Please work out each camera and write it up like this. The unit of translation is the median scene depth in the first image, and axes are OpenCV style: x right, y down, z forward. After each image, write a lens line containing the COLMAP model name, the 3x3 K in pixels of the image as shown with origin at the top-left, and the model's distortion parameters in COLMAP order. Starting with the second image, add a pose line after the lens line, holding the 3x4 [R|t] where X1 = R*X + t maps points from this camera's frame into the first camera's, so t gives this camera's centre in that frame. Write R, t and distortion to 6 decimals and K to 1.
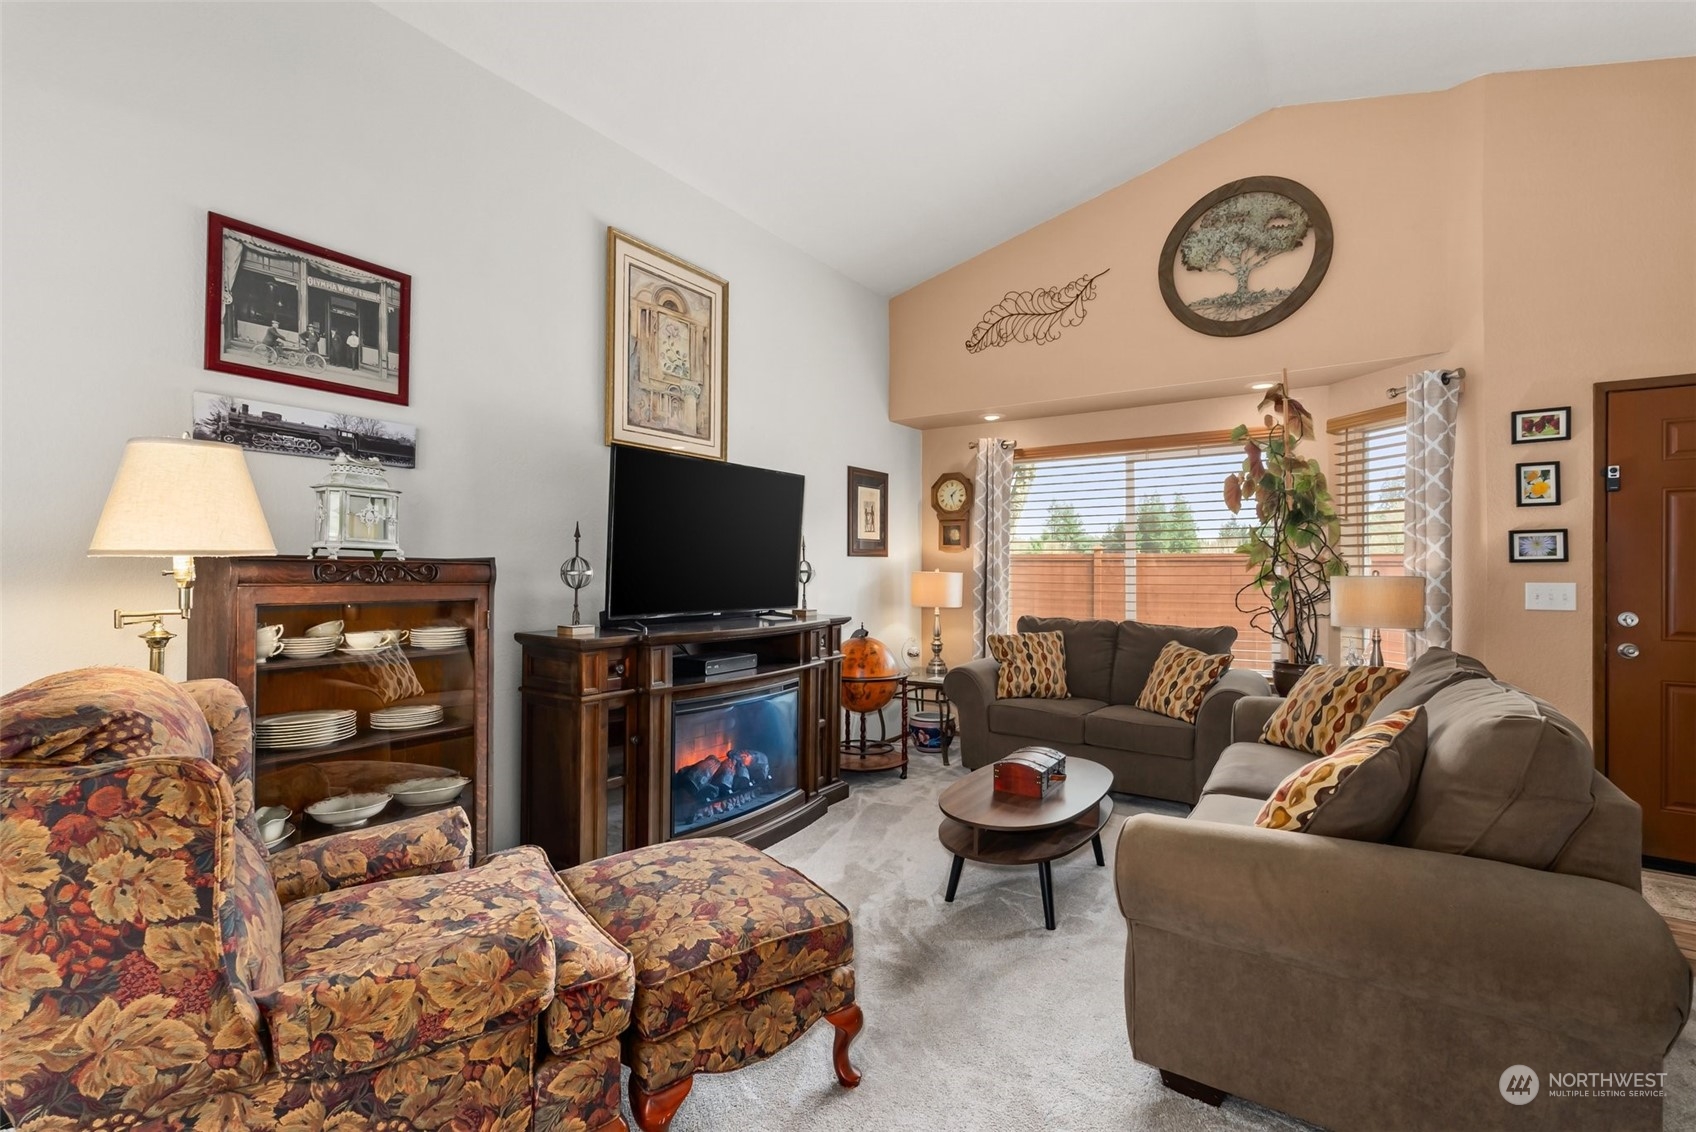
lens RADIAL K [[758.6, 0, 847.9], [0, 758.6, 564.3], [0, 0, 1]] dist [-0.002868, -0.000404]
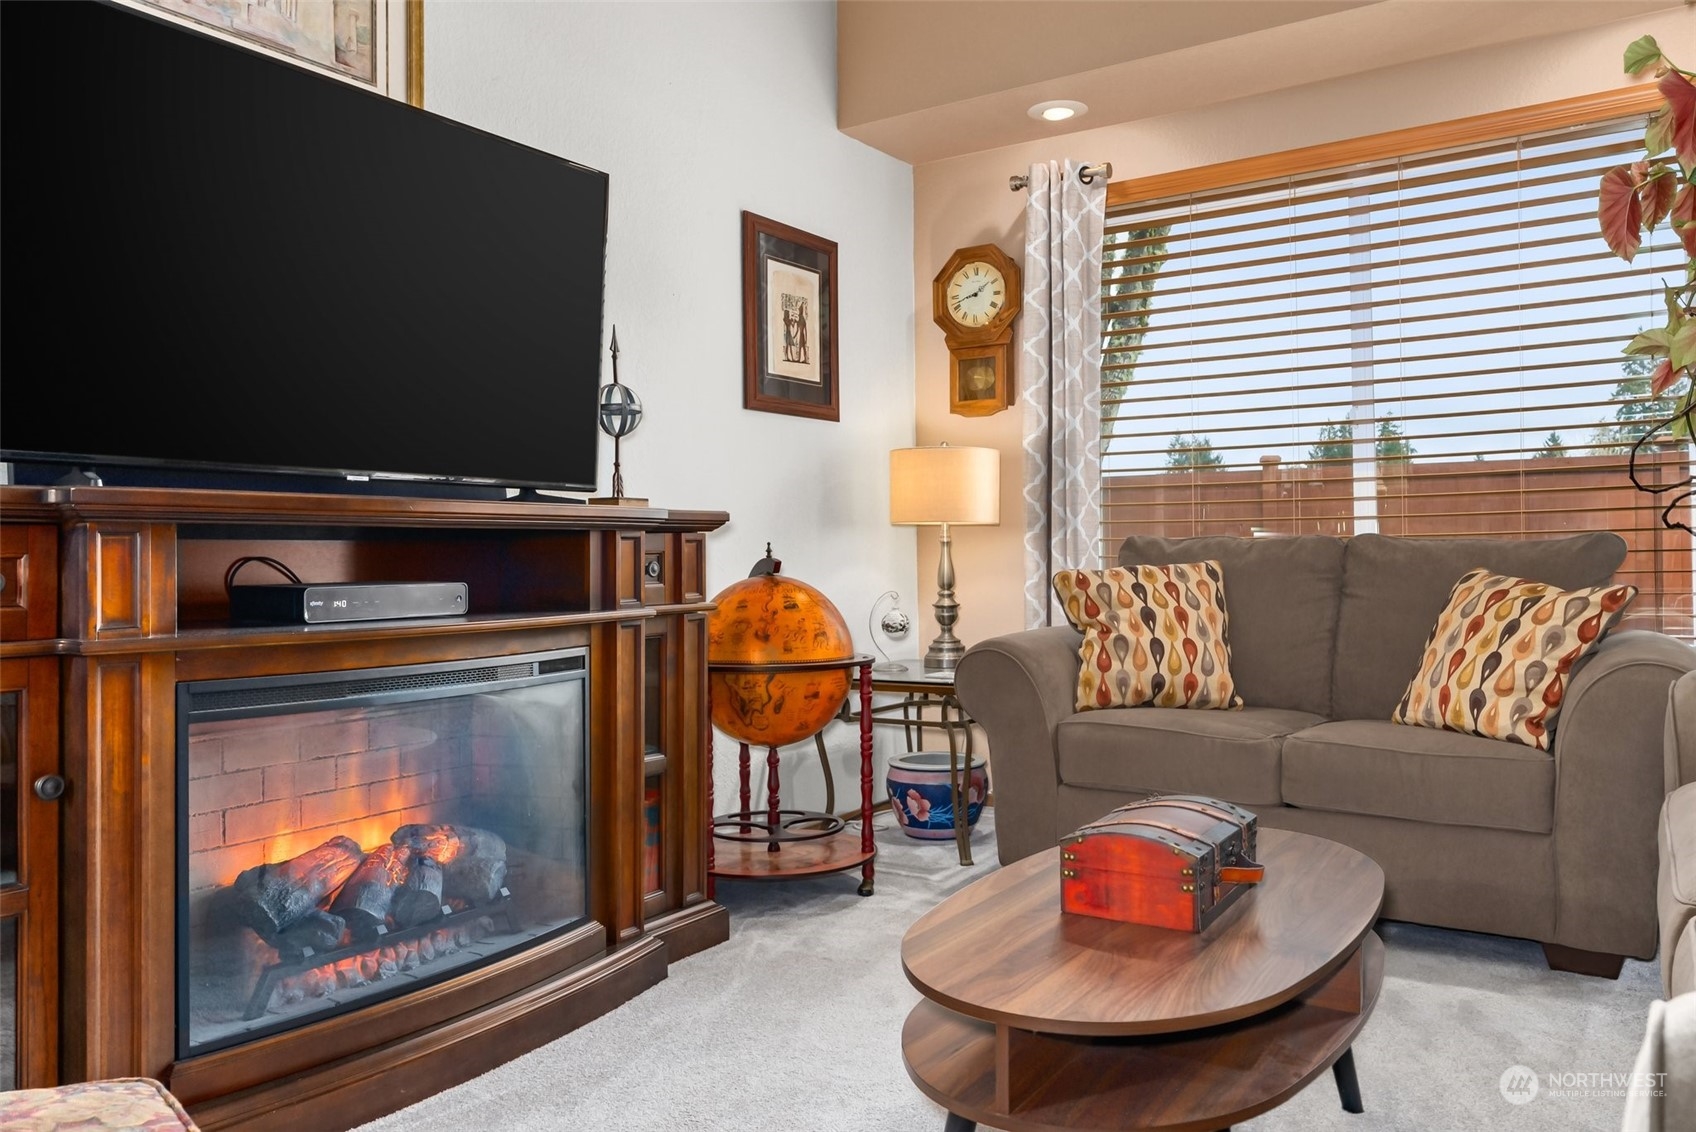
lens RADIAL K [[1234.6, 0, 848.0], [0, 1234.6, 557.4], [0, 0, 1]] dist [-0.004475, 0.007234]
pose [[0.999888, -0.014114, 0.004934, 0.066128], [0.014127, 0.999897, -0.002668, 0.094413], [-0.004896, 0.002738, 0.999984, 0.303228]]
